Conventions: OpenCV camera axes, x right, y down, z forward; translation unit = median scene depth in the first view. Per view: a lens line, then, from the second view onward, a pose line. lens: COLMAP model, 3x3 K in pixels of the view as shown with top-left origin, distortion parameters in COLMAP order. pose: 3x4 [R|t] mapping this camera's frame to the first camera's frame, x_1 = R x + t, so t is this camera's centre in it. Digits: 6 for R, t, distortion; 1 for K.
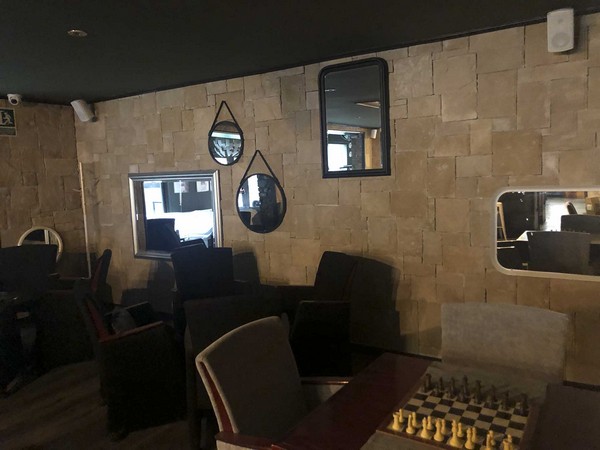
lens RADIAL K [[489.8, 0, 301.6], [0, 489.8, 223.0], [0, 0, 1]] dist [0.041397, -0.013156]
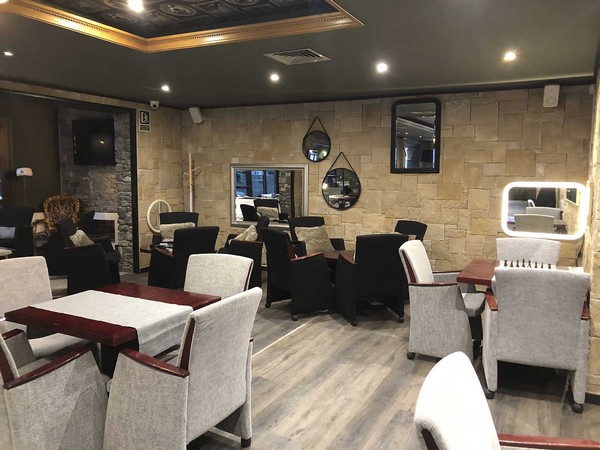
lens RADIAL K [[489.8, 0, 301.2], [0, 489.8, 227.7], [0, 0, 1]] dist [0.041397, -0.013156]
pose [[0.993561, 0.040339, 0.105876, -0.342329], [-0.040945, 0.999155, 0.003556, 0.074037], [-0.105643, -0.007868, 0.994373, -0.429033]]
